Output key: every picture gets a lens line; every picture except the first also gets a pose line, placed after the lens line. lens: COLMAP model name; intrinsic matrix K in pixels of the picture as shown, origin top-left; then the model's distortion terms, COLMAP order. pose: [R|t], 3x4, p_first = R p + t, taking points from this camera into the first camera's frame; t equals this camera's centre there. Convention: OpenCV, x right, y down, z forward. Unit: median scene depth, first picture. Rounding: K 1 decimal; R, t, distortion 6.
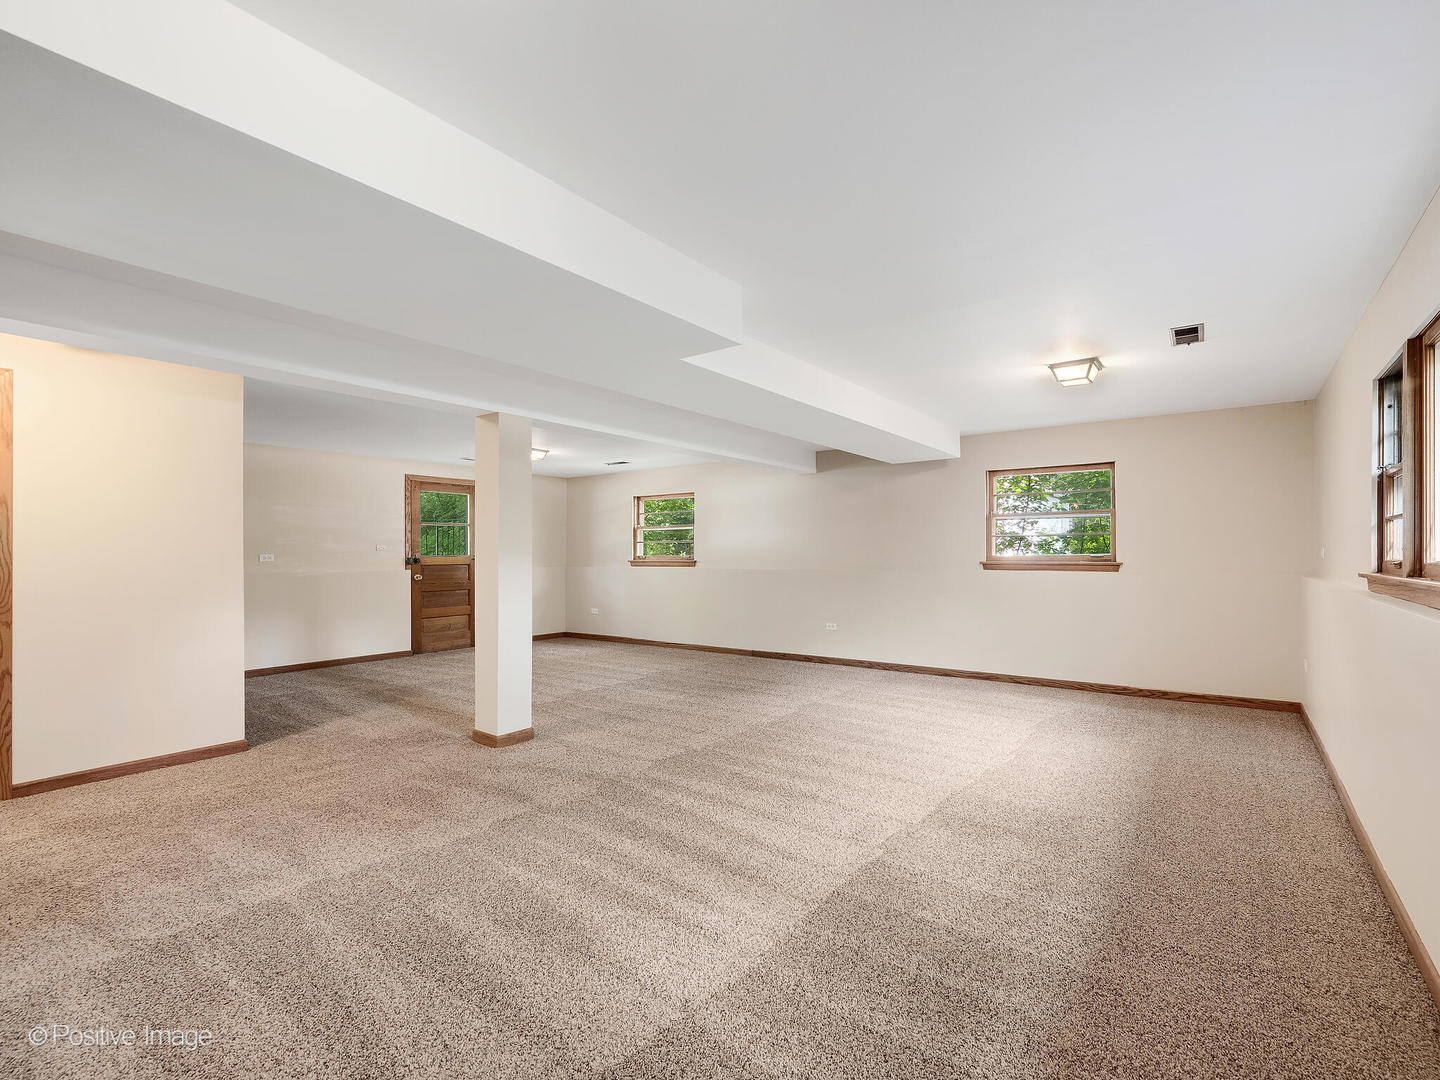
lens RADIAL K [[662.5, 0, 753.8], [0, 662.5, 547.3], [0, 0, 1]] dist [-0.003670, -0.000234]
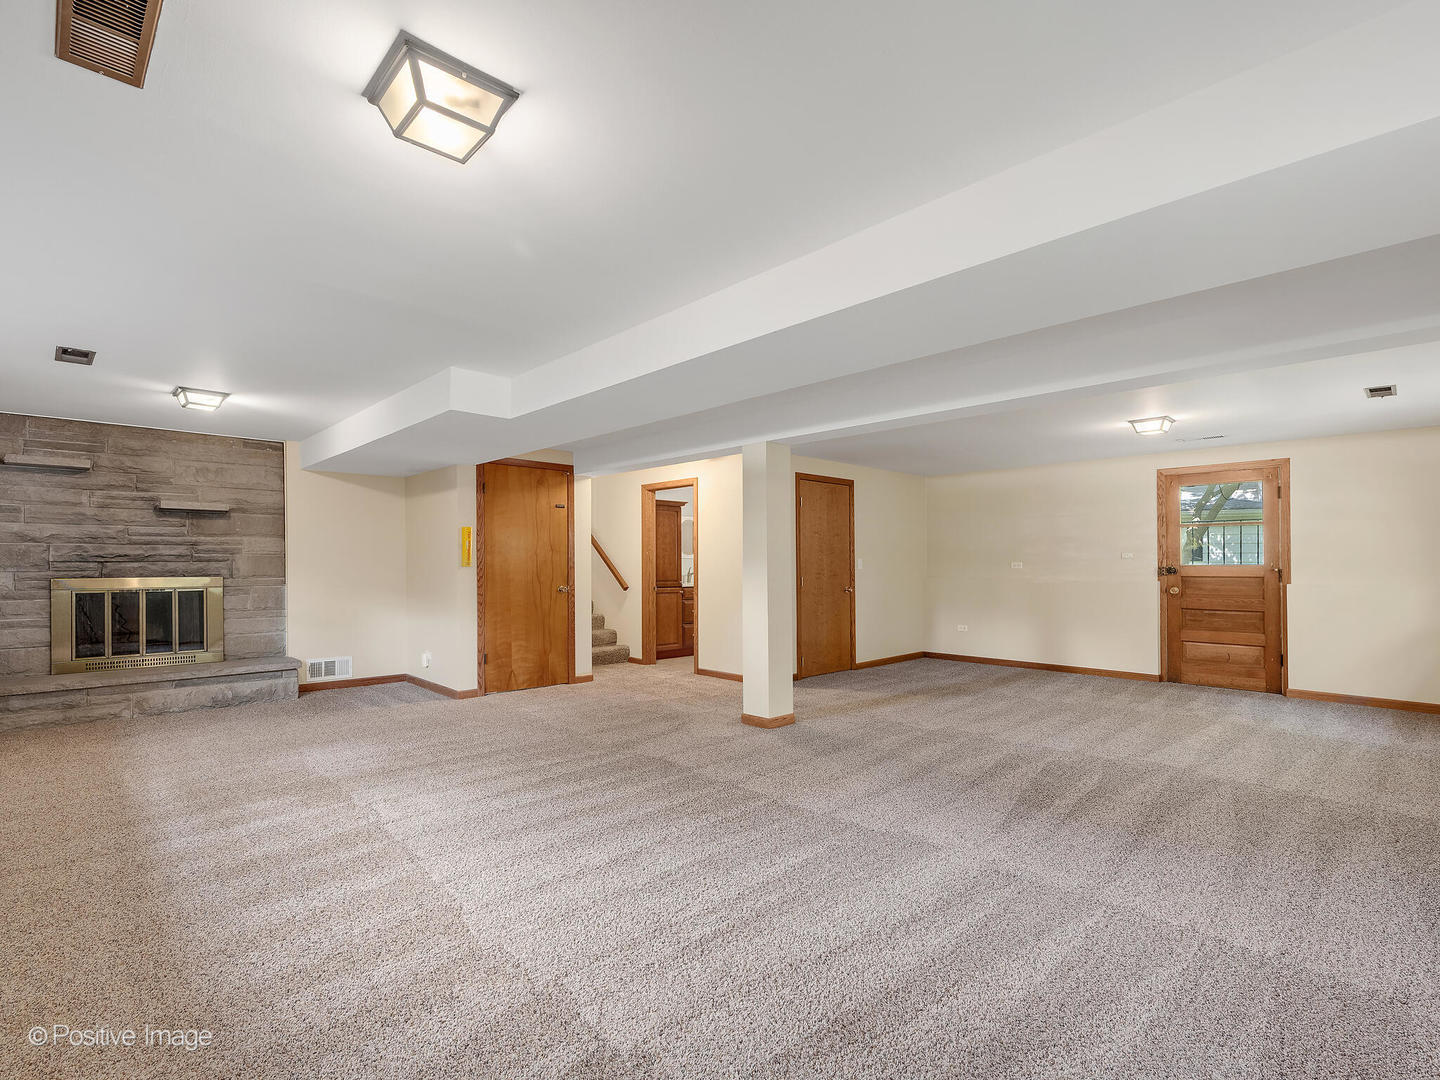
lens RADIAL K [[662.5, 0, 753.8], [0, 662.5, 547.3], [0, 0, 1]] dist [-0.003670, -0.000234]
pose [[-0.153544, -0.016317, -0.988007, 0.411309], [0.006204, 0.999828, -0.017476, 0.001501], [0.988122, -0.008813, -0.153417, 0.608644]]
